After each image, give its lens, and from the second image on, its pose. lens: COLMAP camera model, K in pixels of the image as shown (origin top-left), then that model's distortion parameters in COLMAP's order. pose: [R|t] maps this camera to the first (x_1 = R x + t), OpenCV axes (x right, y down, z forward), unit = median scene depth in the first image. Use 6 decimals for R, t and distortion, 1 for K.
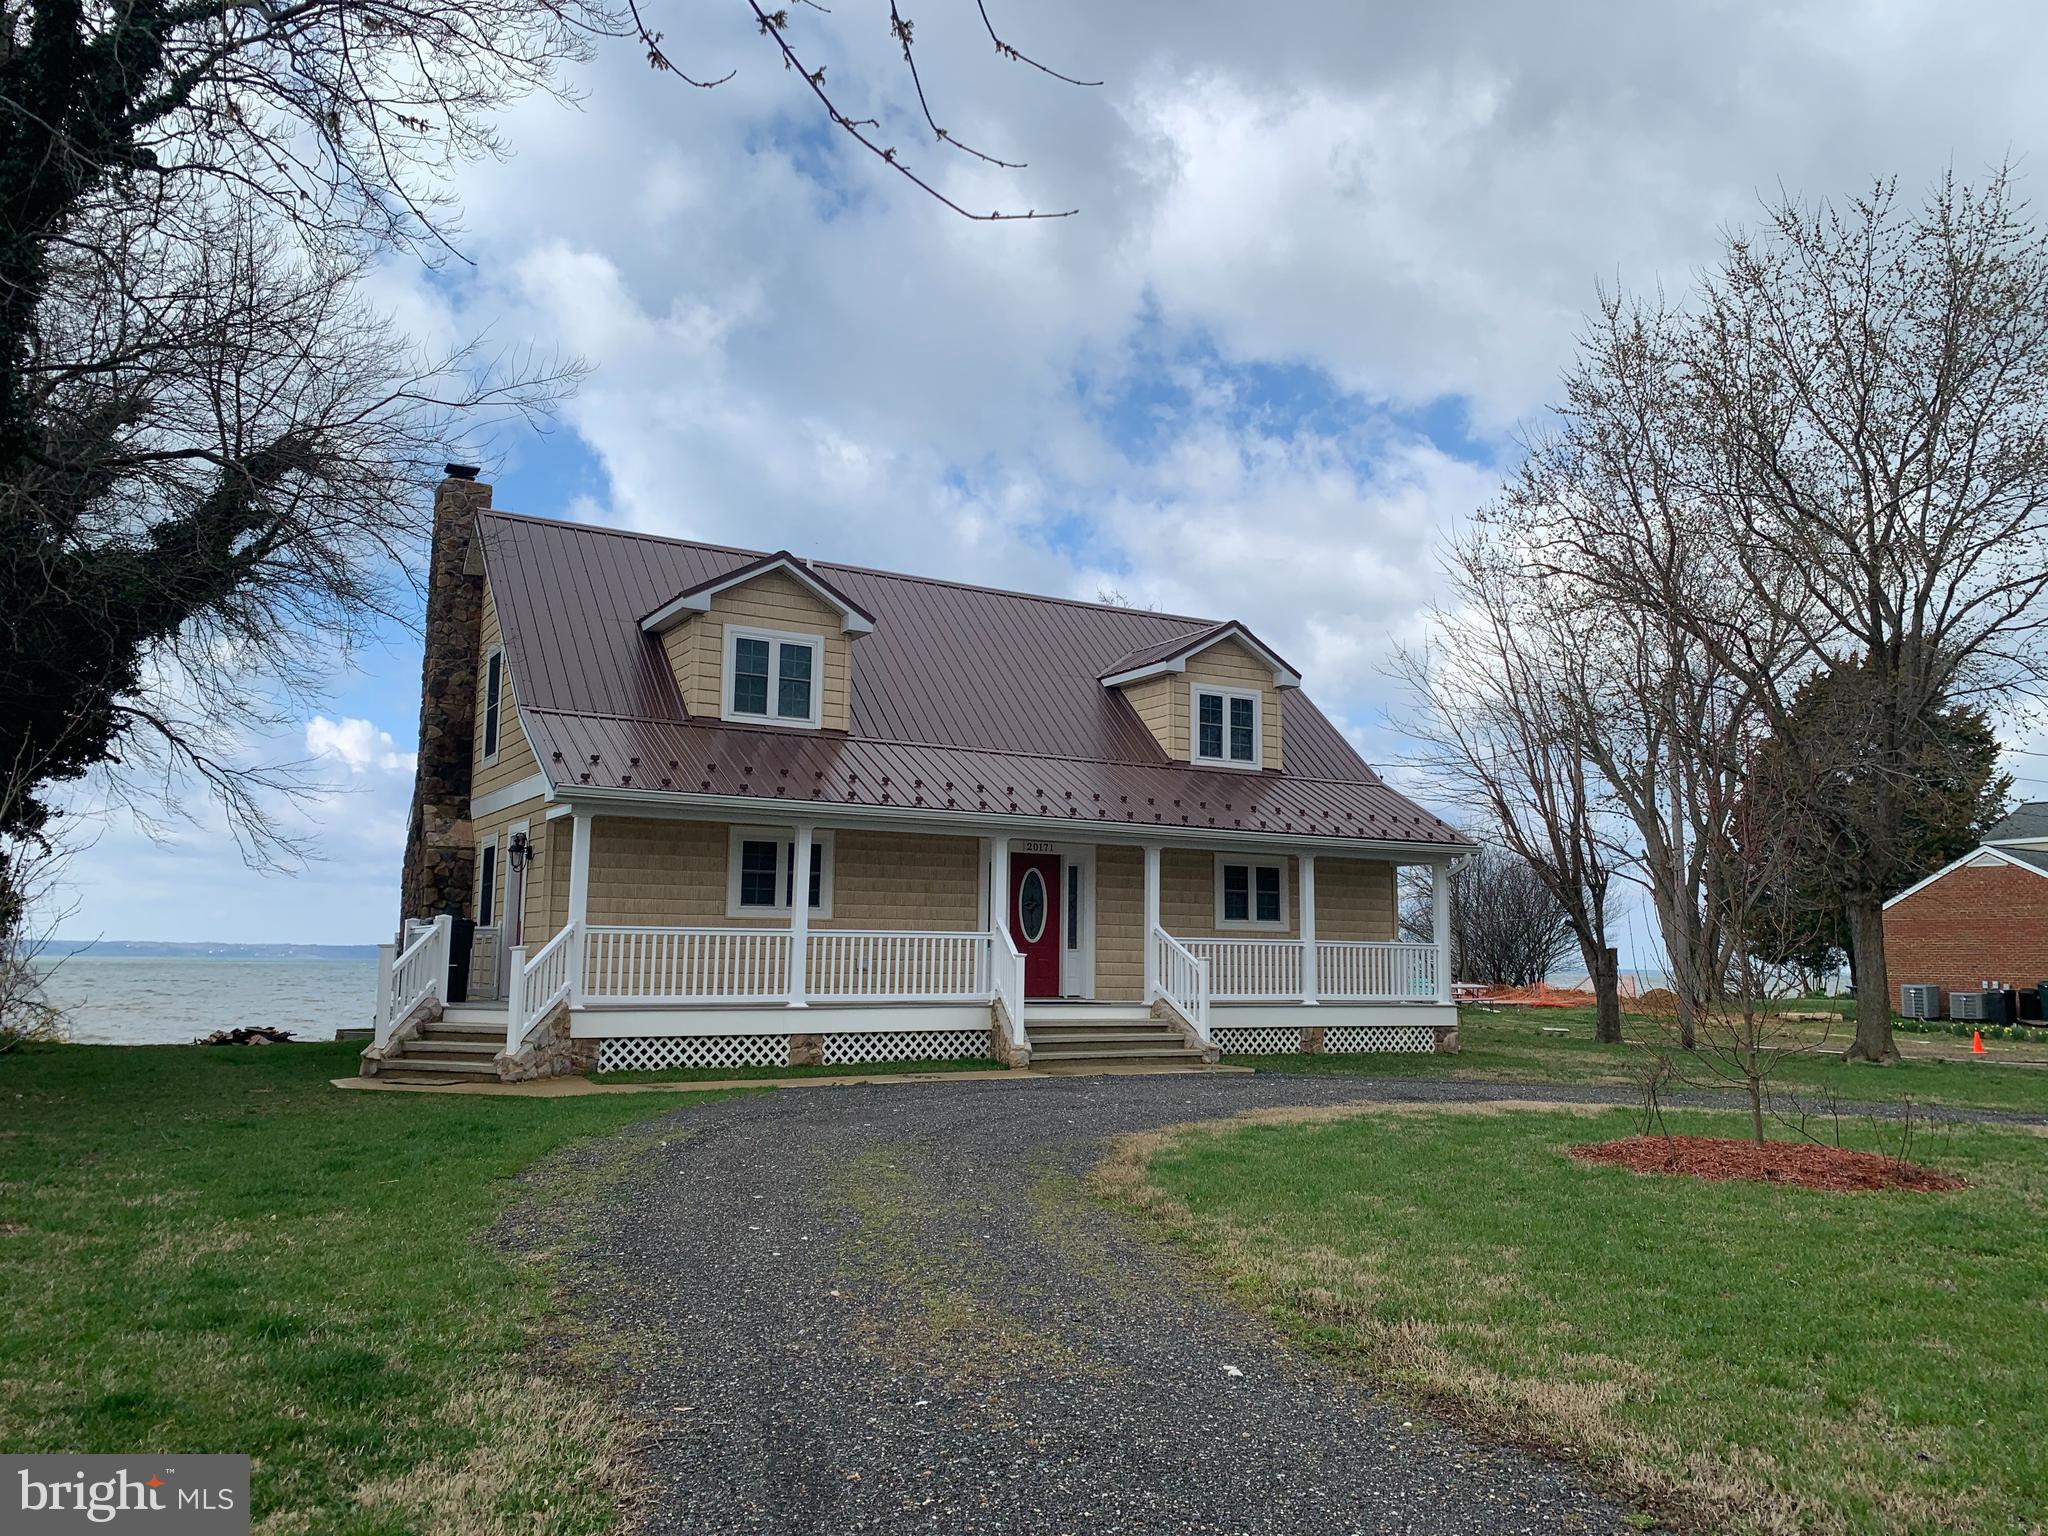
lens RADIAL K [[1569.5, 0, 1021.7], [0, 1569.5, 765.6], [0, 0, 1]] dist [0.029046, -0.006937]
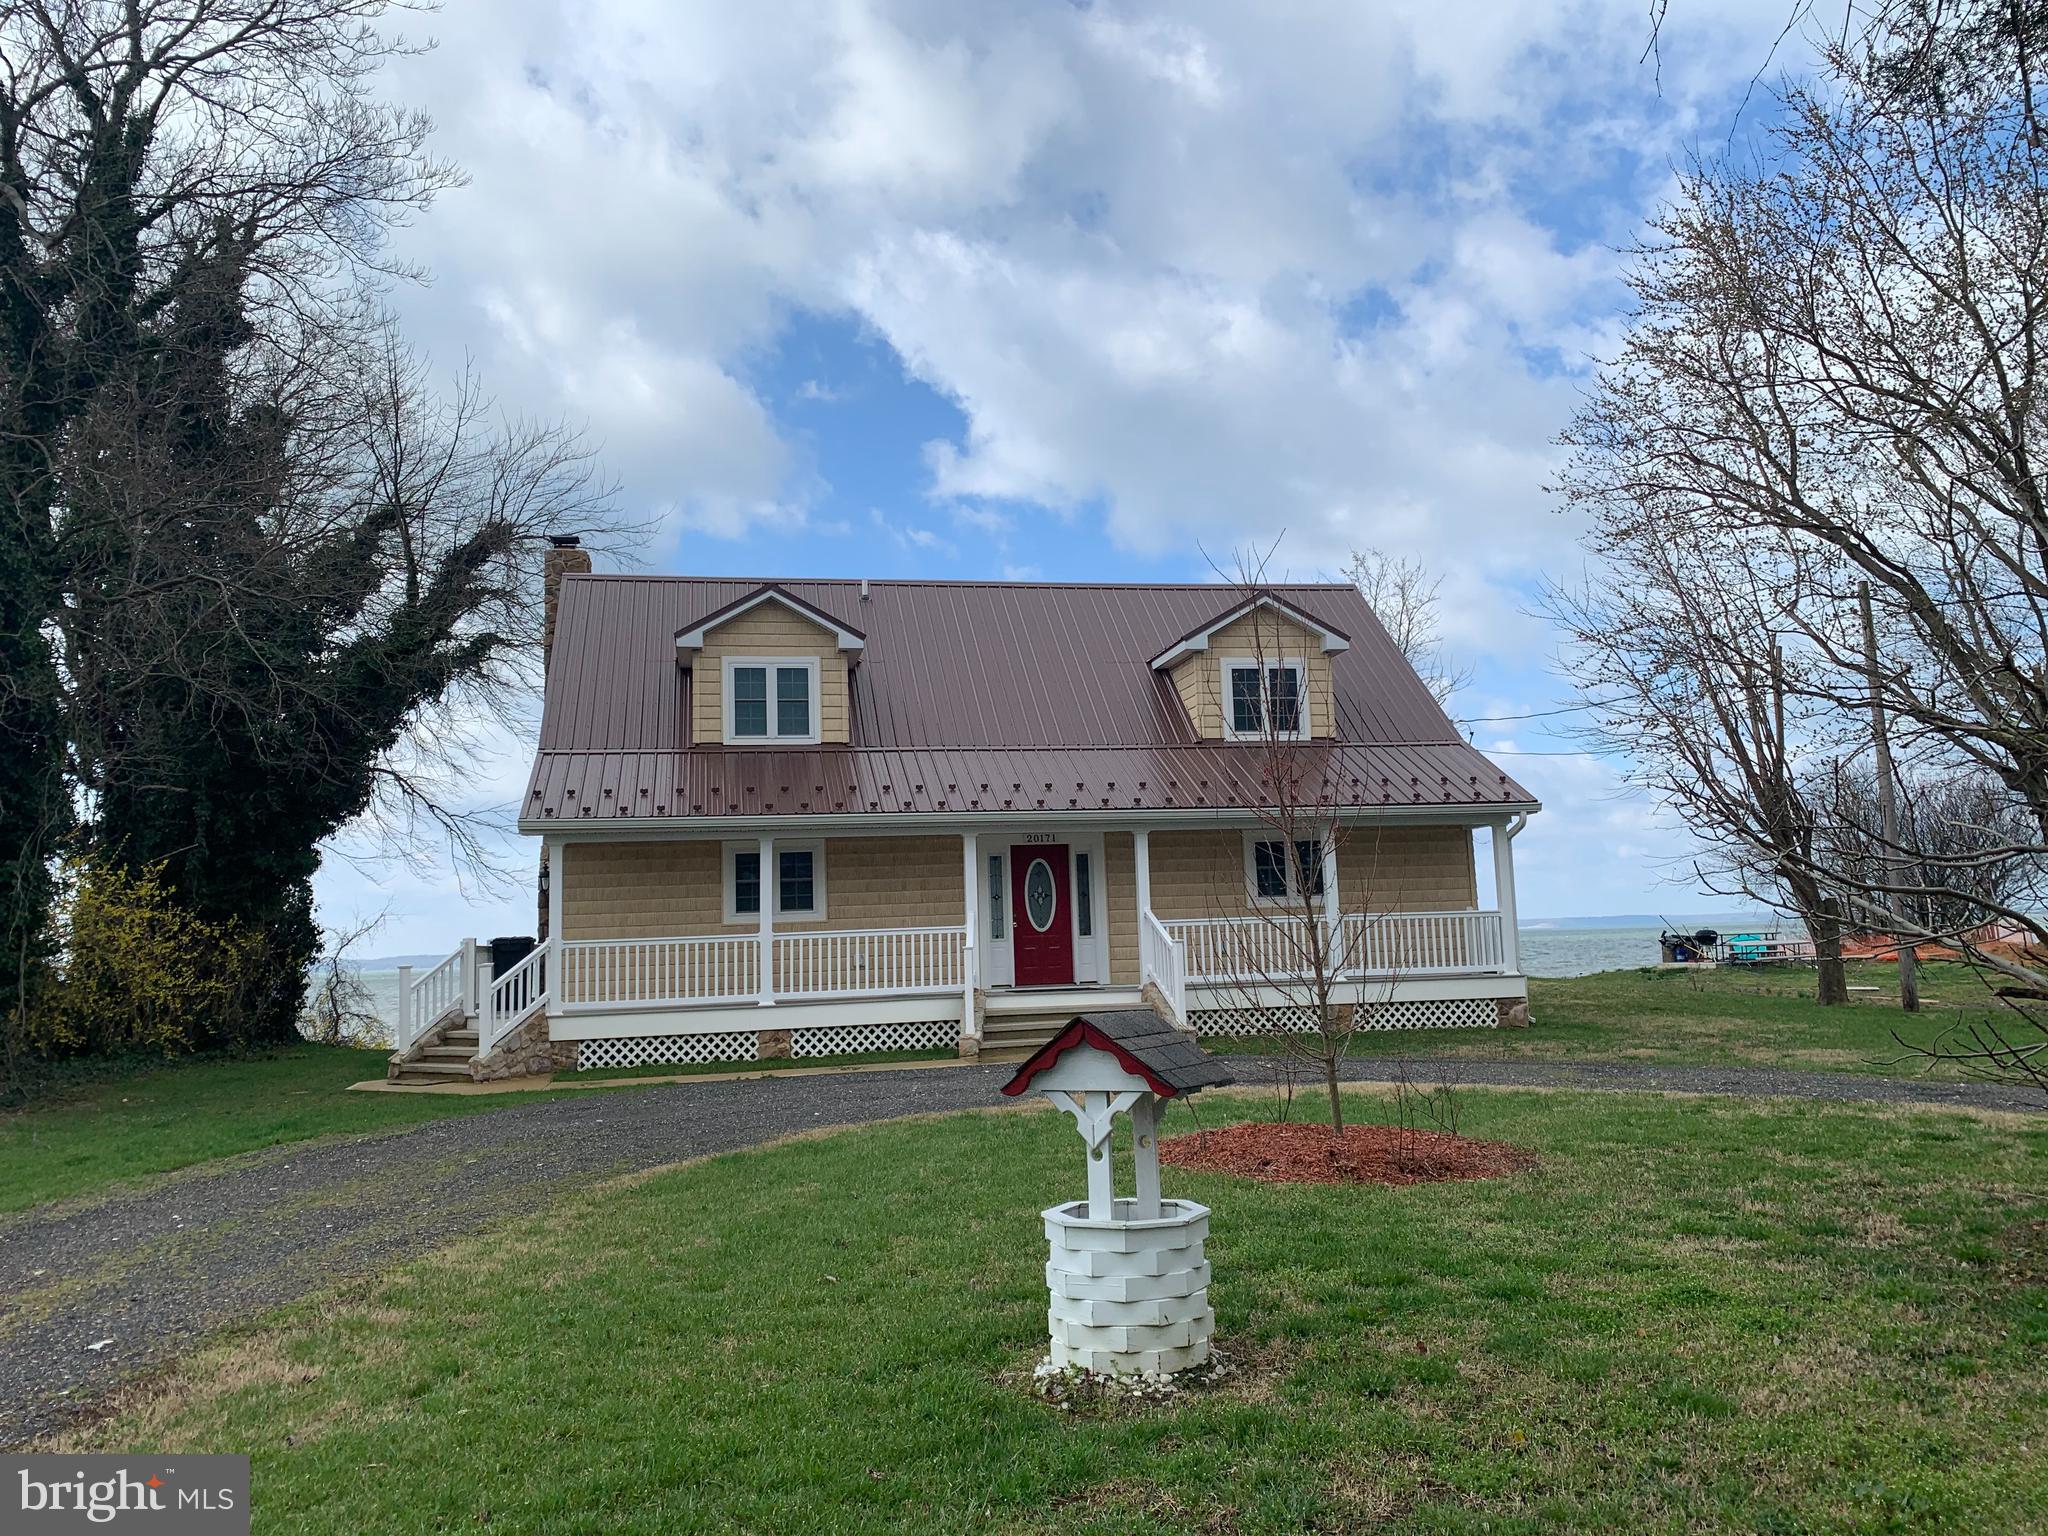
lens RADIAL K [[1569.5, 0, 1015.4], [0, 1569.5, 766.9], [0, 0, 1]] dist [0.029046, -0.006937]
pose [[0.942544, -0.083386, -0.323507, 0.354089], [0.087634, 0.996152, -0.001440, 0.005904], [0.322383, -0.026993, 0.946225, 0.031648]]
